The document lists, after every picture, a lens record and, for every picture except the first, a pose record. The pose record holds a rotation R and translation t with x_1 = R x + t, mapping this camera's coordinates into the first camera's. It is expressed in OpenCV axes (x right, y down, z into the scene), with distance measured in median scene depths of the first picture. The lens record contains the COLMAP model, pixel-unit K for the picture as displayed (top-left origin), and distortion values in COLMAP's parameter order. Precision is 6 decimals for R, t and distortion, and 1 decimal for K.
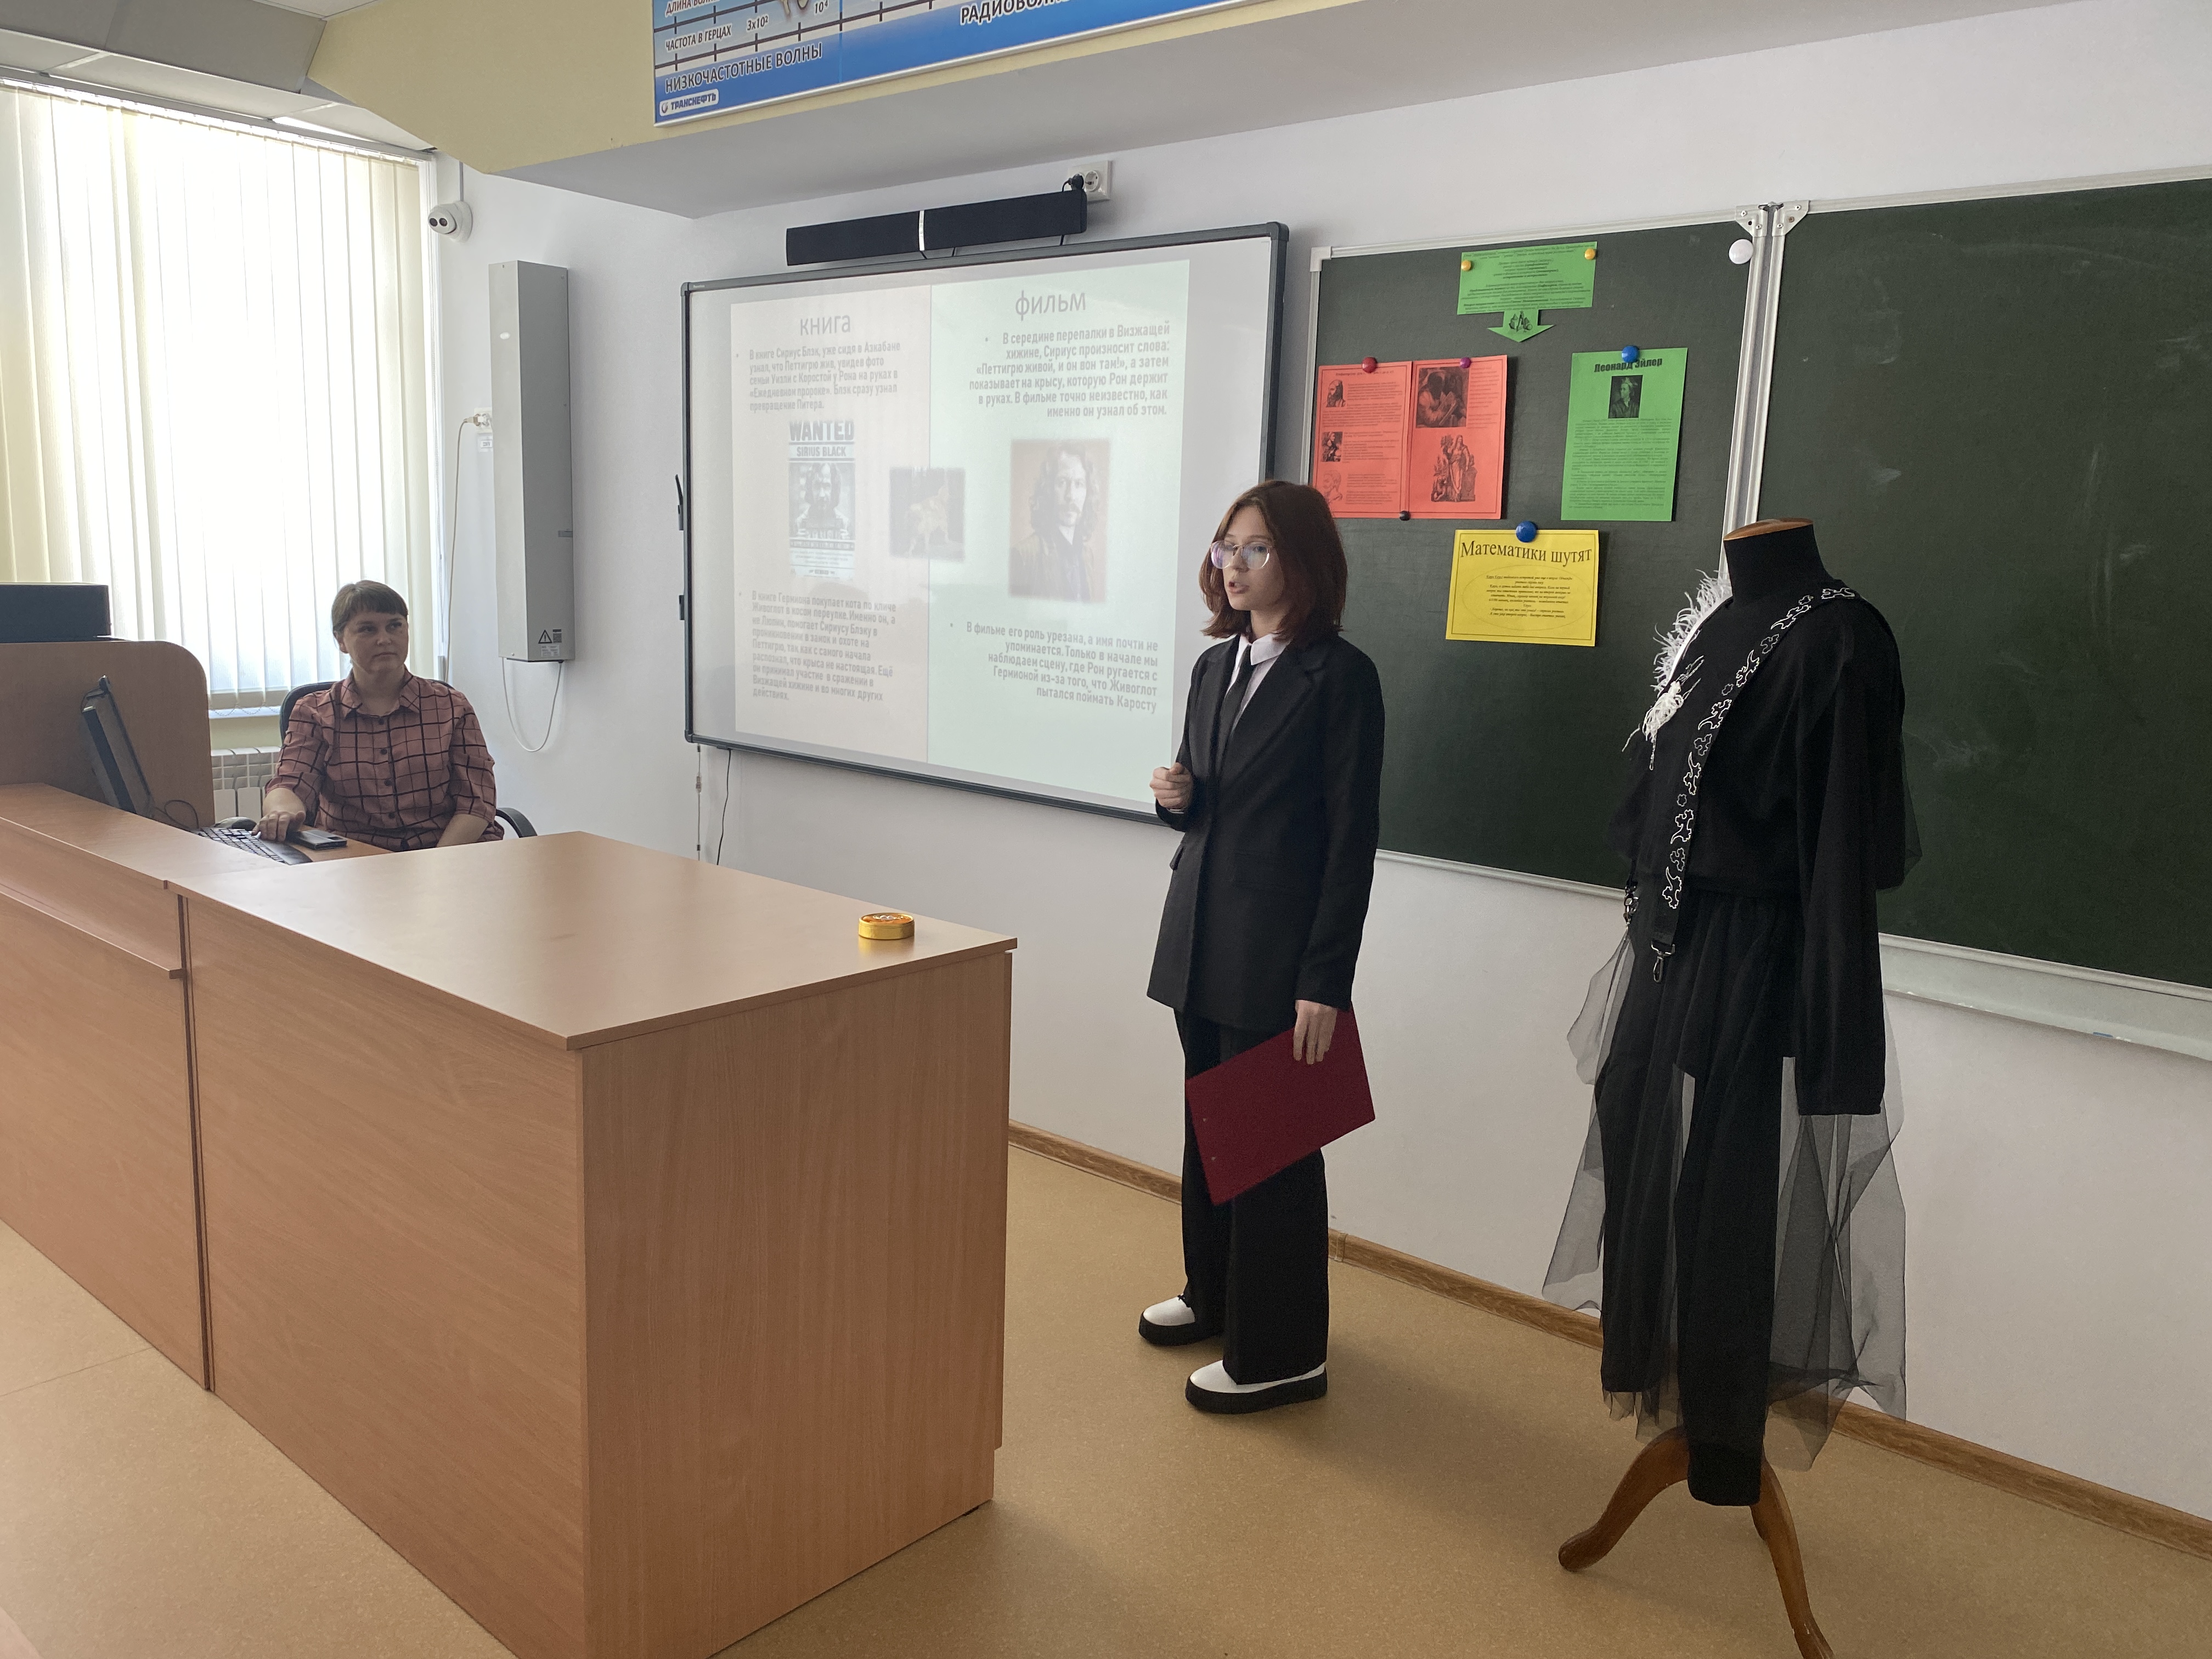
lens RADIAL K [[1693.7, 0, 1033.1], [0, 1693.7, 825.3], [0, 0, 1]] dist [0.044553, -0.057752]
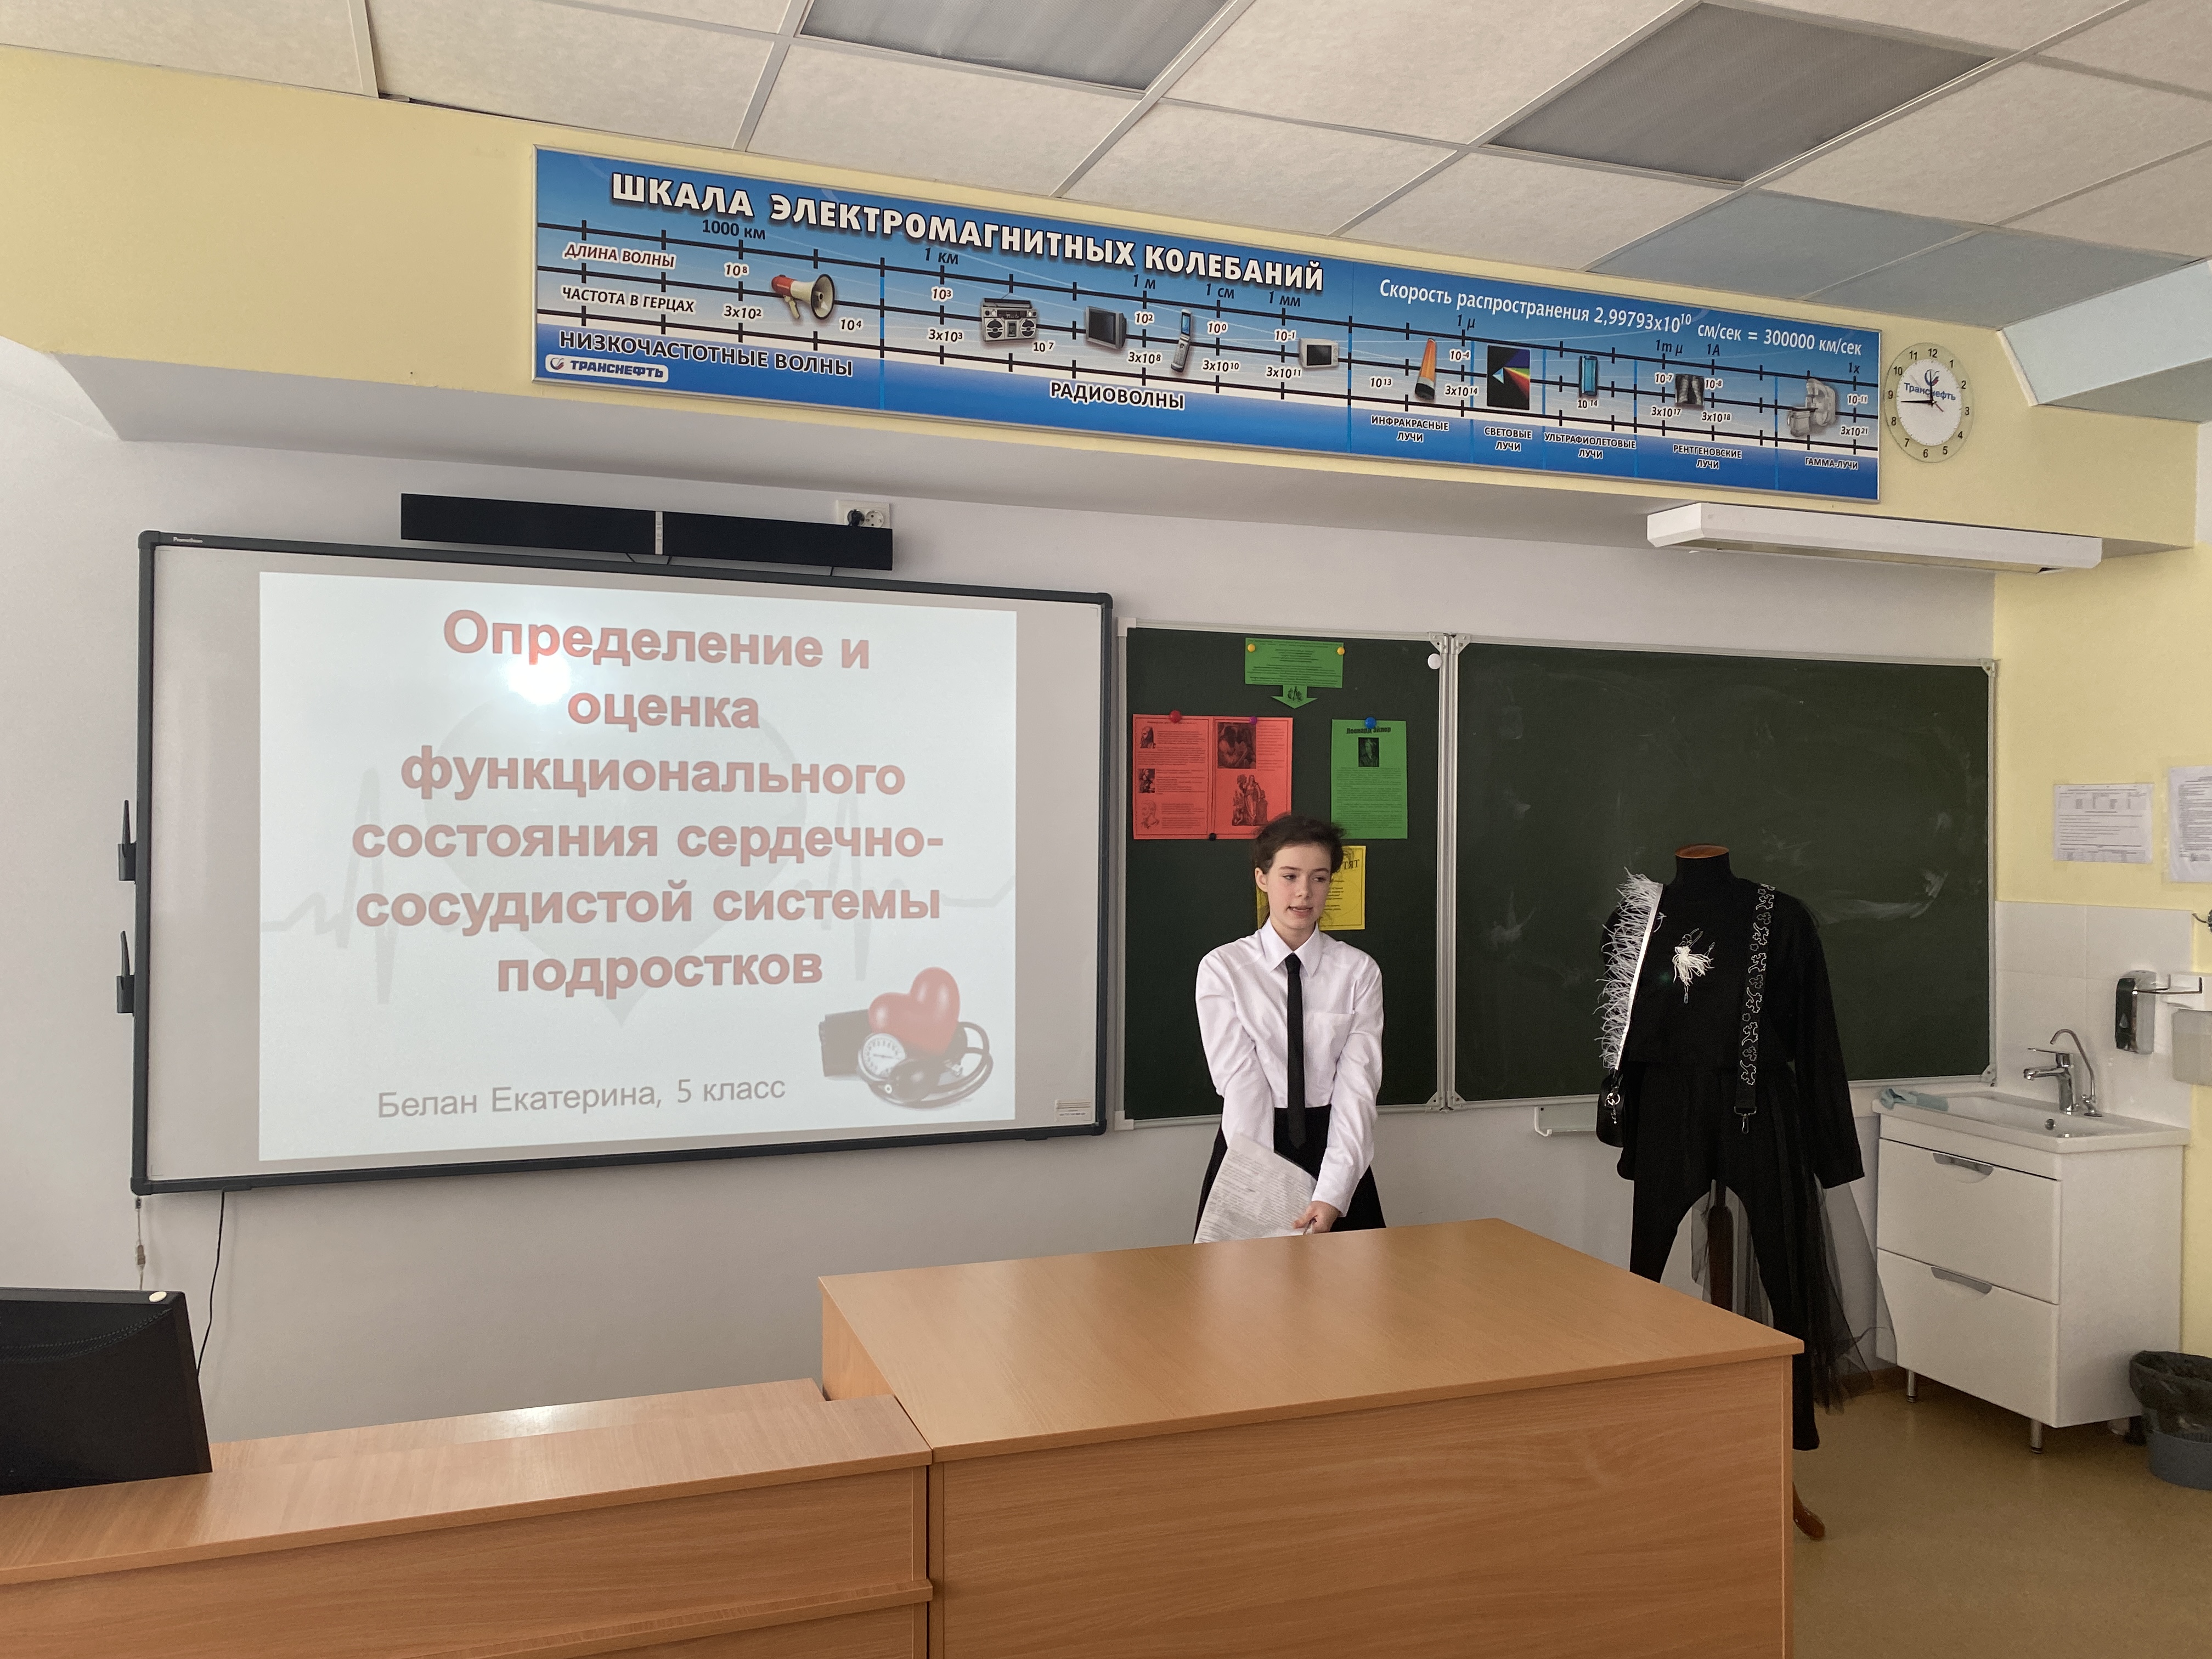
lens RADIAL K [[1693.7, 0, 1101.8], [0, 1693.7, 830.7], [0, 0, 1]] dist [0.044553, -0.057752]
pose [[0.461889, -0.036049, 0.886205, -0.918638], [0.163861, 0.985442, -0.045319, -0.146500], [-0.871670, 0.166146, 0.461072, 0.510629]]
